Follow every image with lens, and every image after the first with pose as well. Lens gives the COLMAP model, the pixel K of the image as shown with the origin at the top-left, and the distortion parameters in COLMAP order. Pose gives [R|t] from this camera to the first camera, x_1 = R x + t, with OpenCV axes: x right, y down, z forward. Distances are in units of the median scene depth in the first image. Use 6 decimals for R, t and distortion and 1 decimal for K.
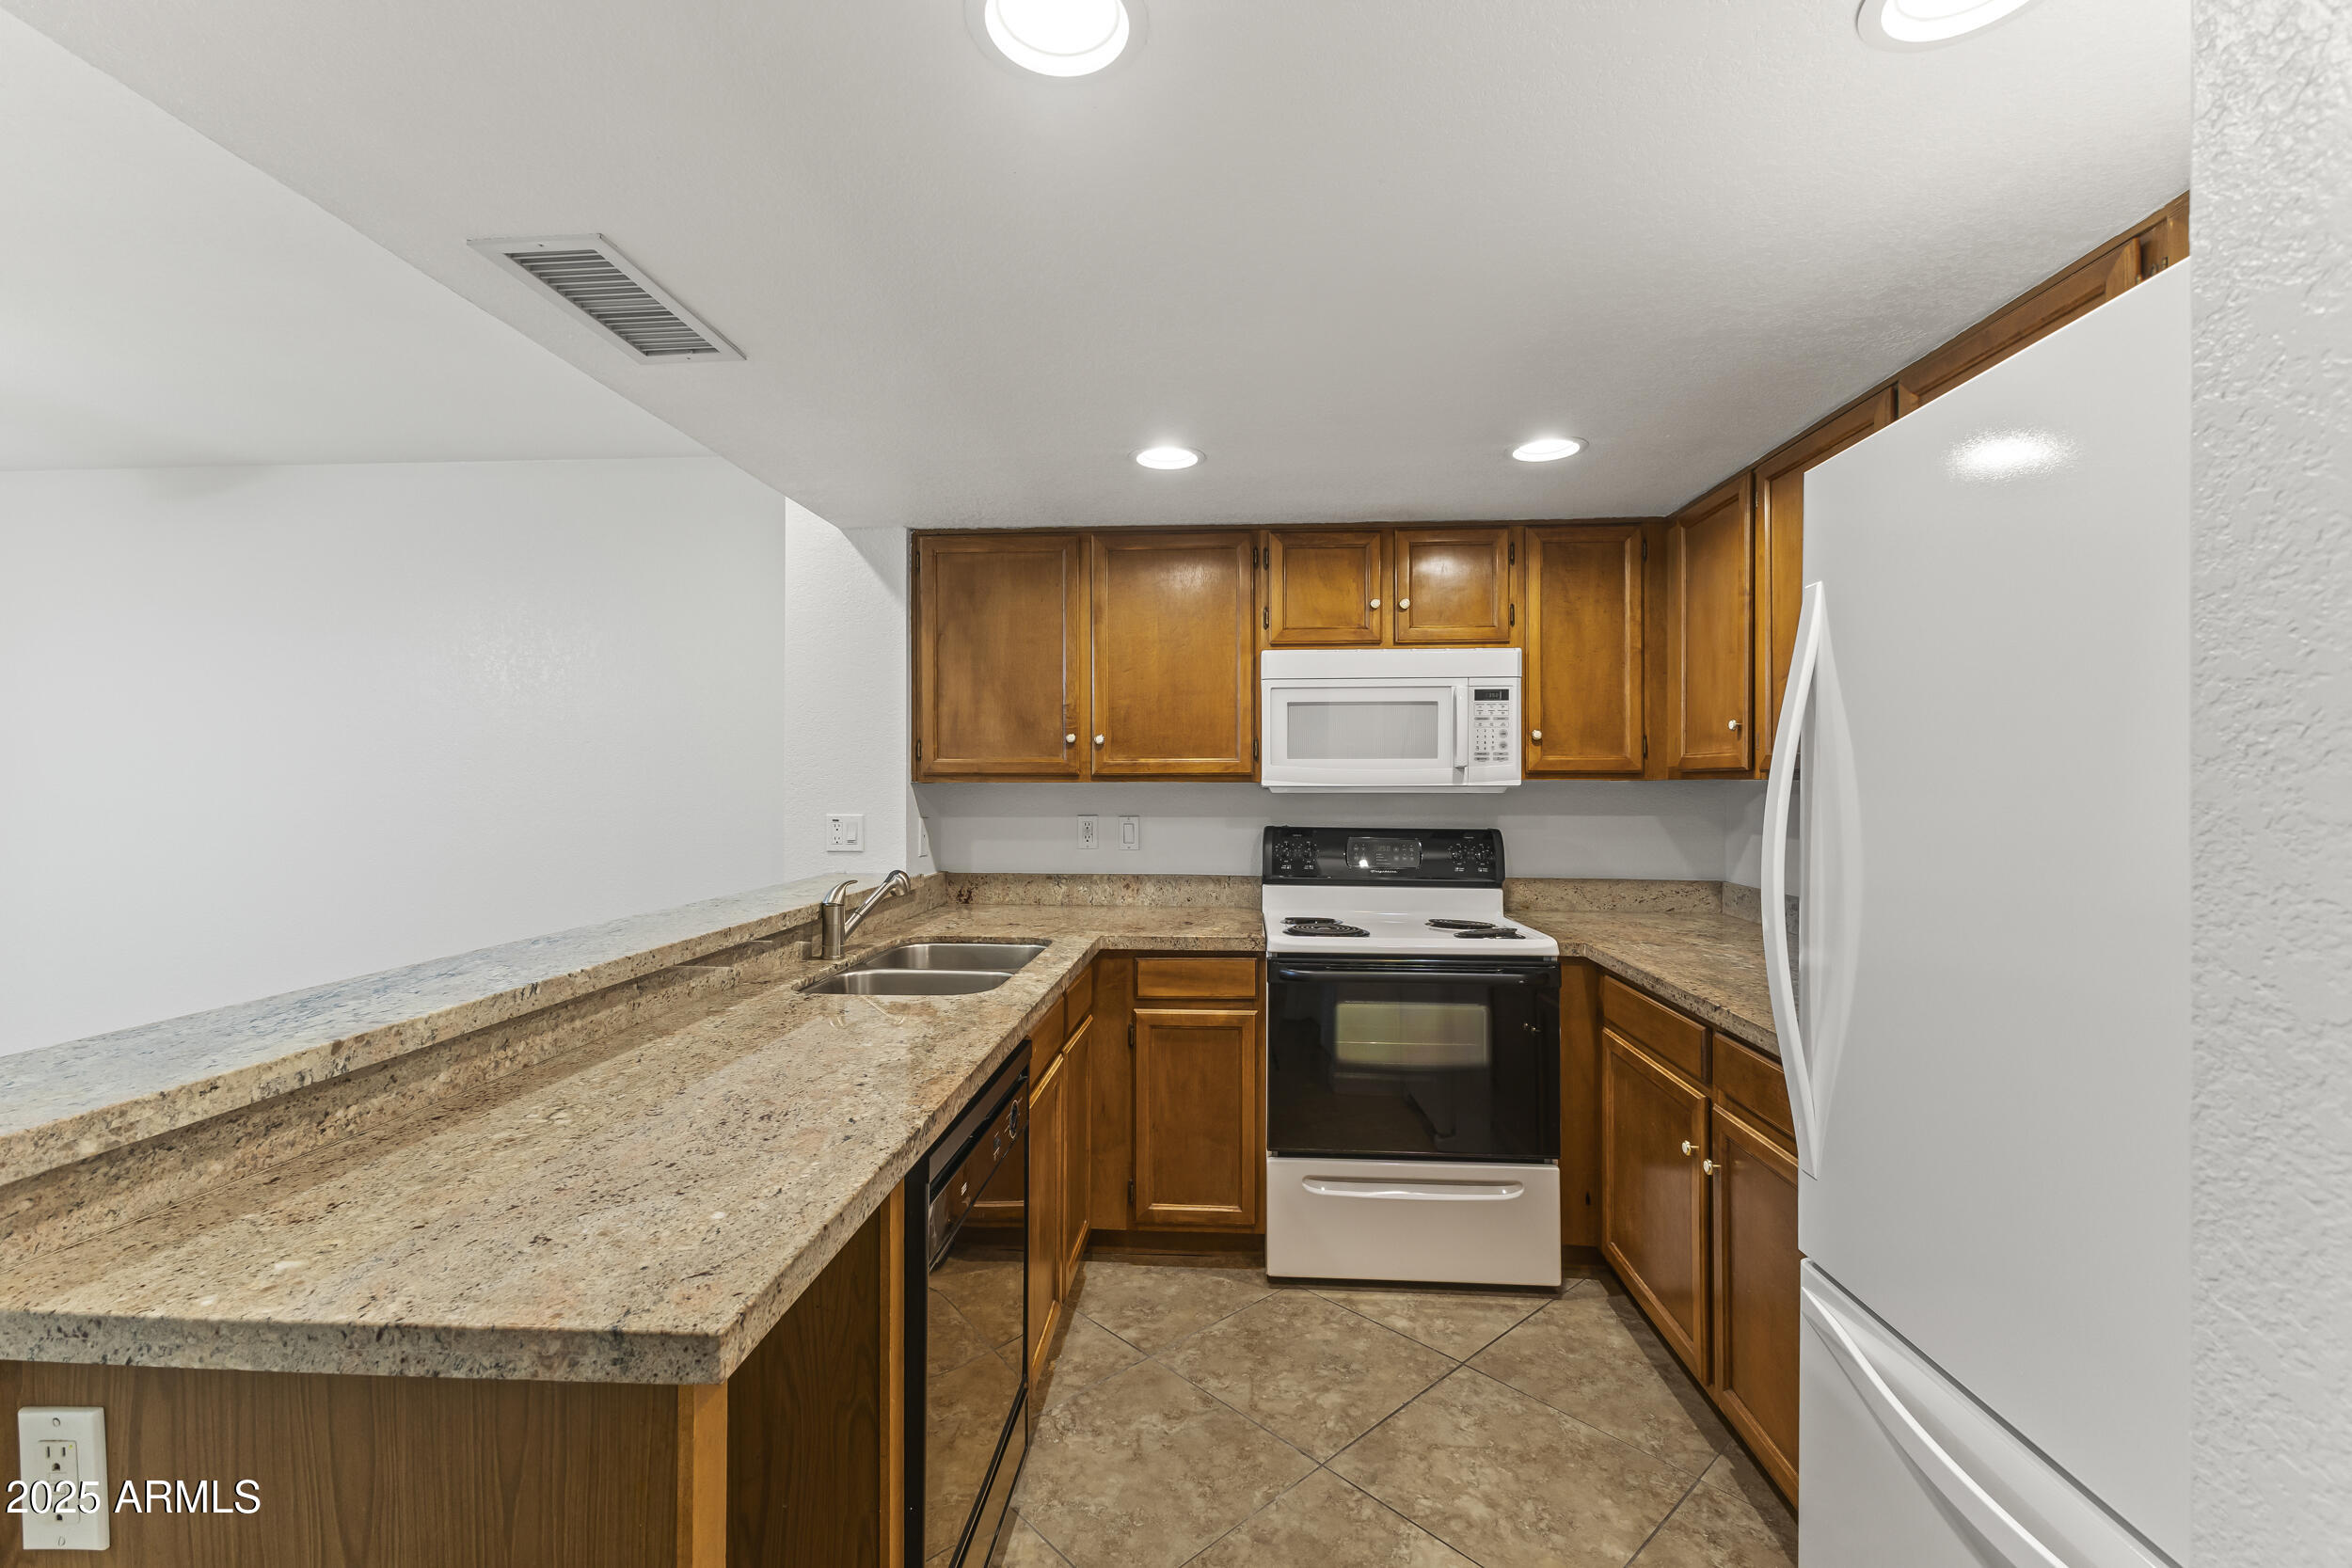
lens RADIAL K [[1010.0, 0, 1172.2], [0, 1010.0, 777.6], [0, 0, 1]] dist [0.008730, -0.000466]
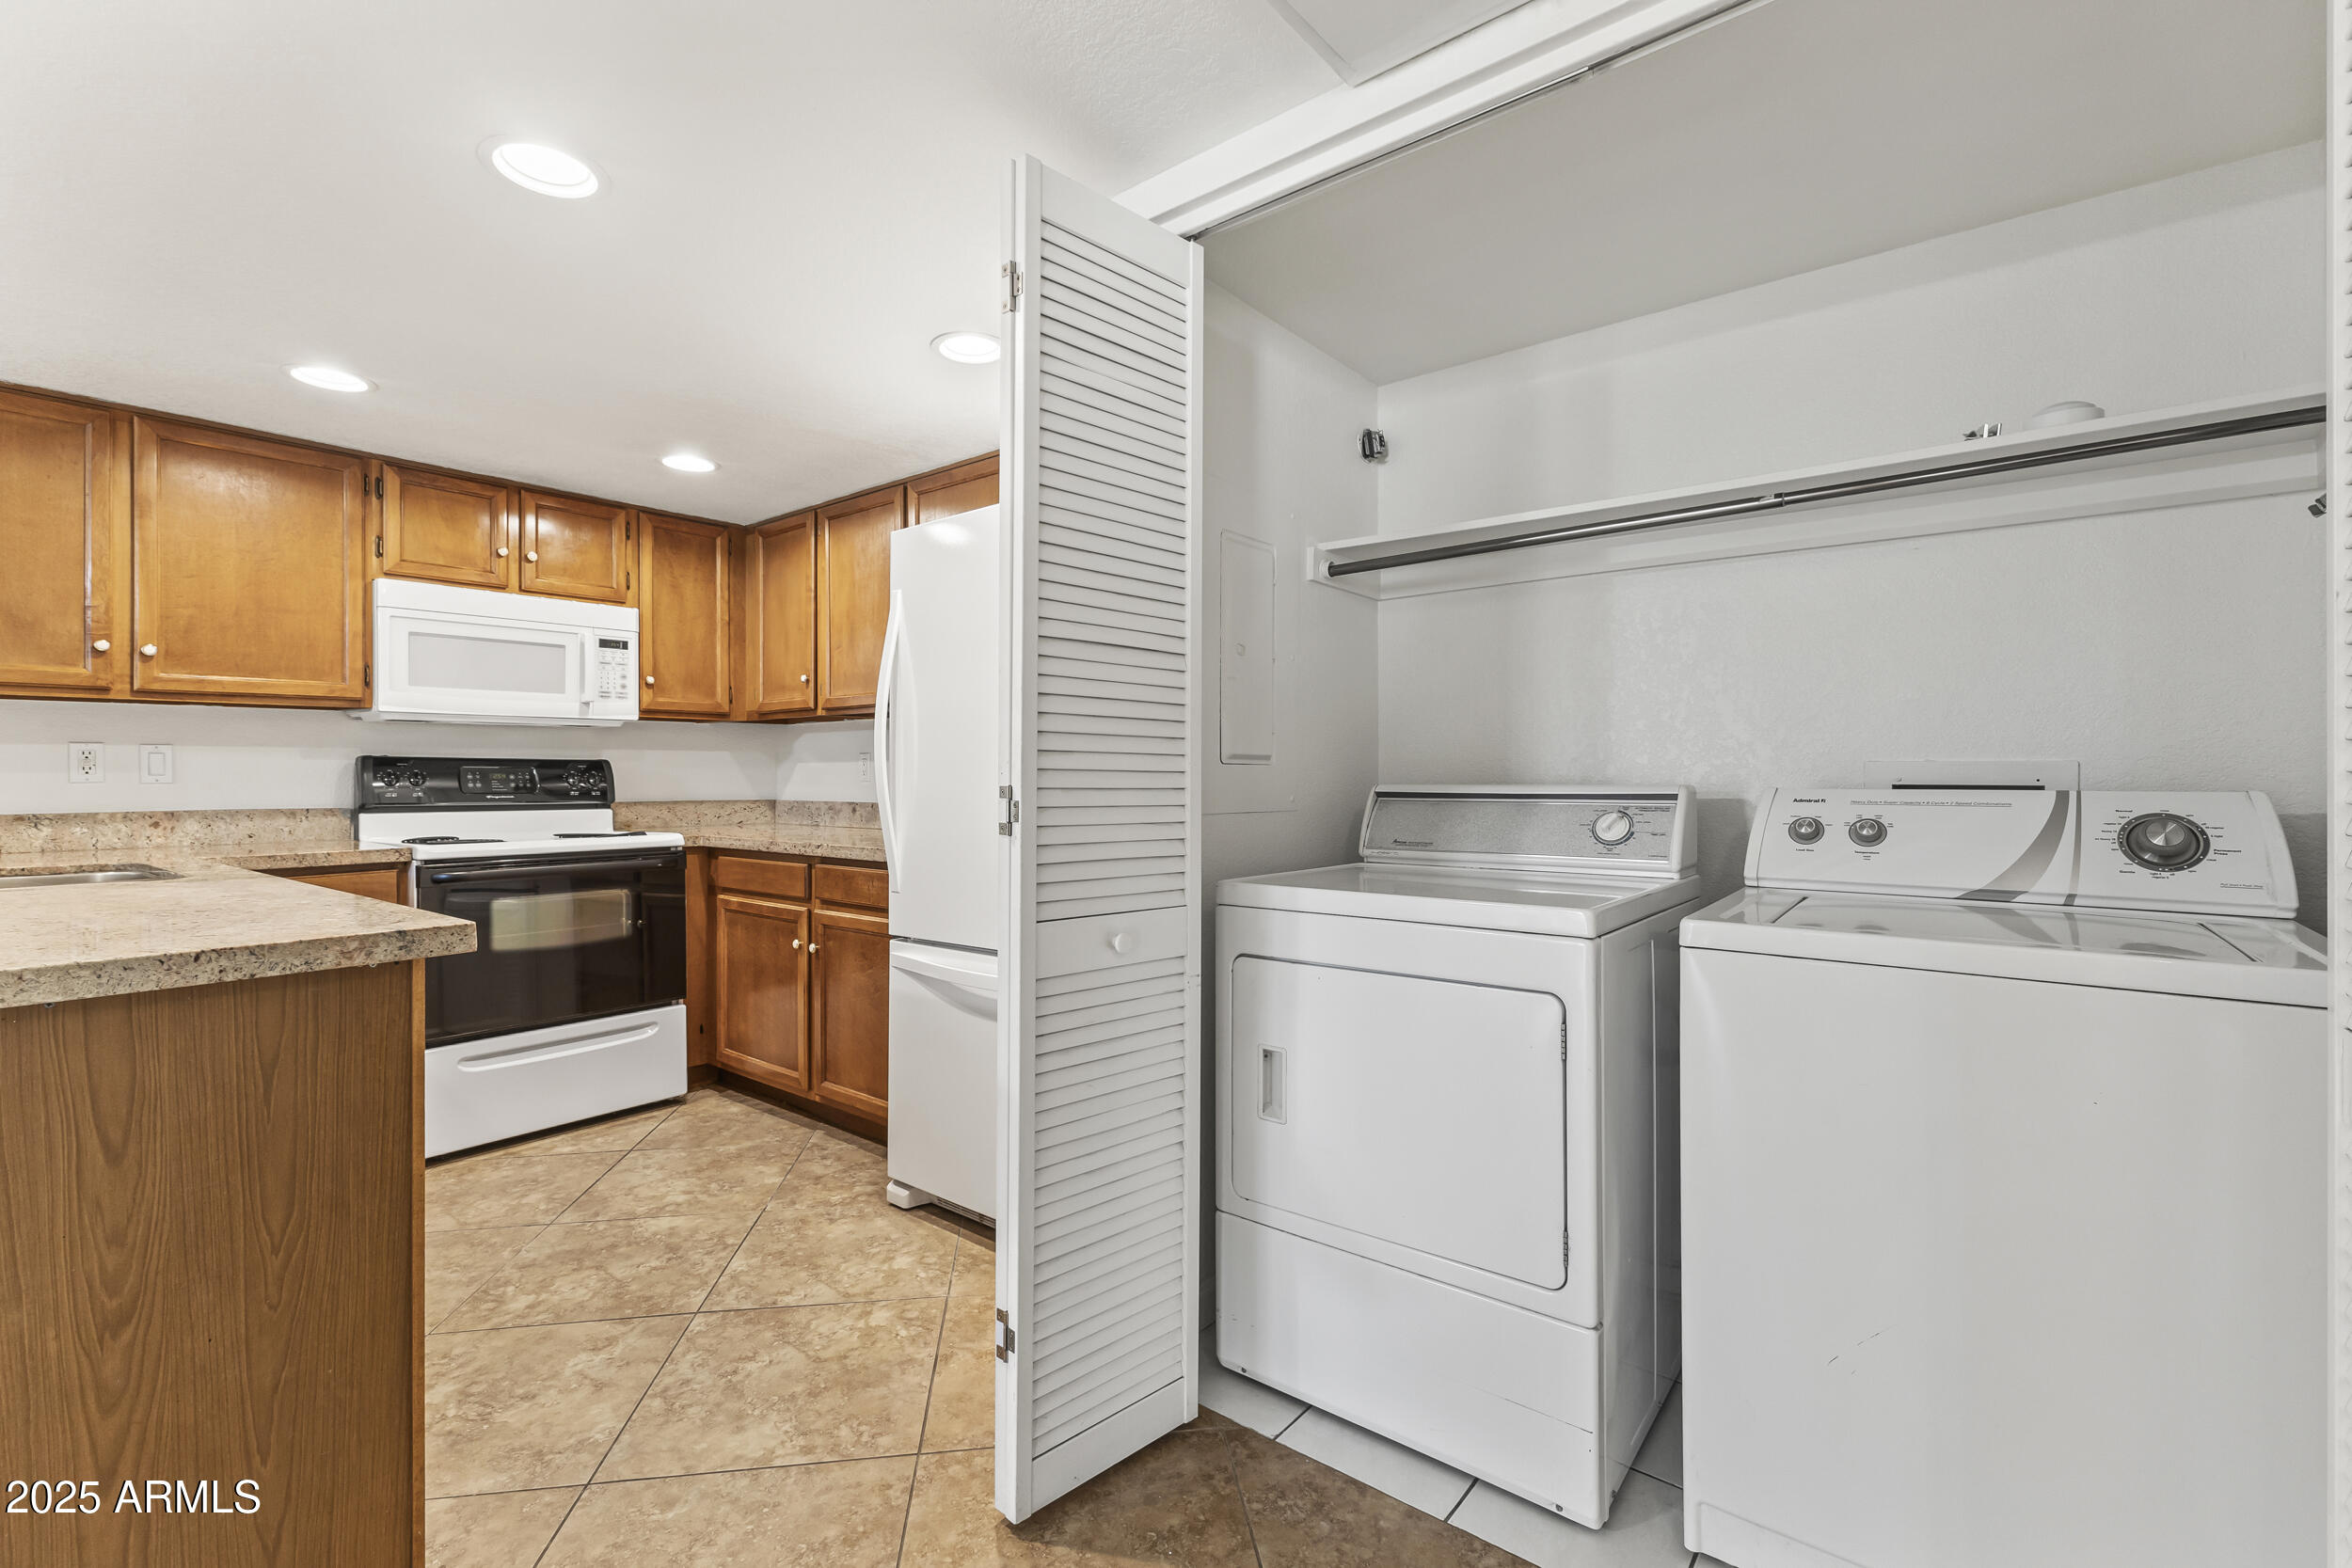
lens RADIAL K [[1020.5, 0, 1190.1], [0, 1020.5, 772.8], [0, 0, 1]] dist [0.000983, -0.000475]
pose [[0.564880, -0.002028, 0.825171, -0.302501], [0.001518, 0.999998, 0.001418, 0.071363], [-0.825172, 0.000452, 0.564881, -0.260428]]
